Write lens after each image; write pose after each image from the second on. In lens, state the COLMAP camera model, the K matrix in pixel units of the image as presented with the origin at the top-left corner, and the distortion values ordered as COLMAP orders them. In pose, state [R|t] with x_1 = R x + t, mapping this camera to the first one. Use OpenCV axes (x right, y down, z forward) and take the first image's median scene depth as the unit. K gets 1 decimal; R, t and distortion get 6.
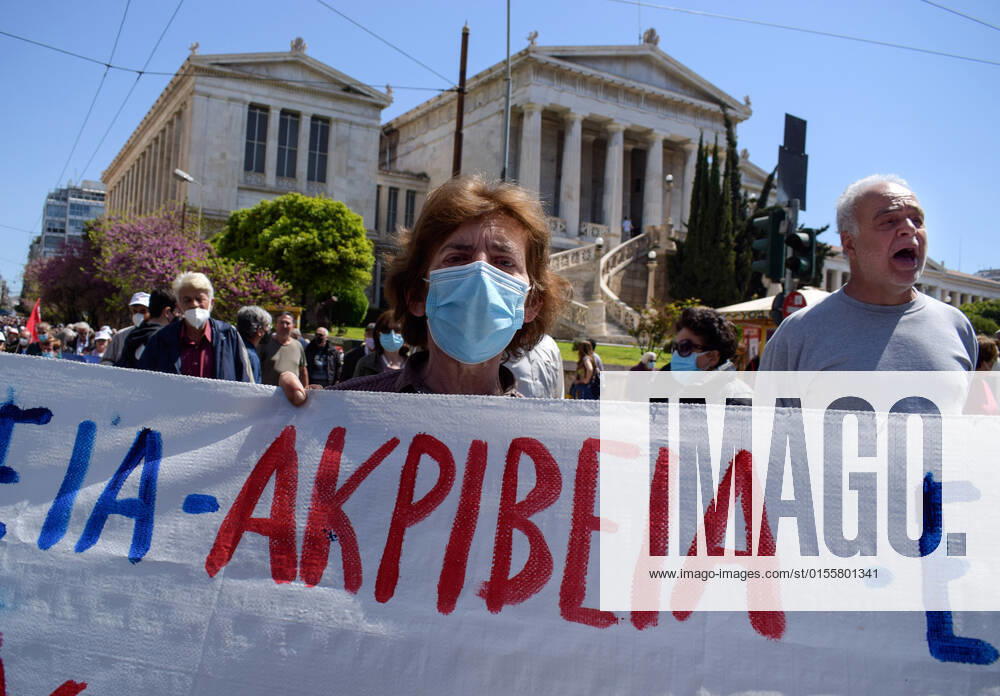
lens RADIAL K [[848.2, 0, 466.6], [0, 848.2, 347.3], [0, 0, 1]] dist [-0.052177, 0.000021]
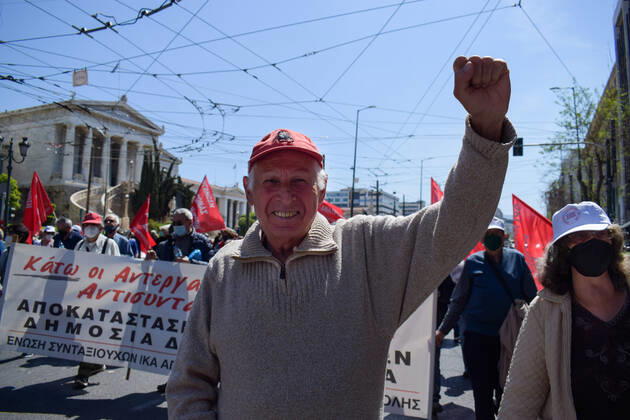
lens RADIAL K [[488.9, 0, 315.0], [0, 488.9, 210.0], [0, 0, 1]] dist [-0.090970, 0.006496]
pose [[0.803941, 0.018479, 0.594422, -0.144339], [0.003310, 0.999363, -0.035545, -0.009649], [-0.594700, 0.030543, 0.803368, -0.389218]]
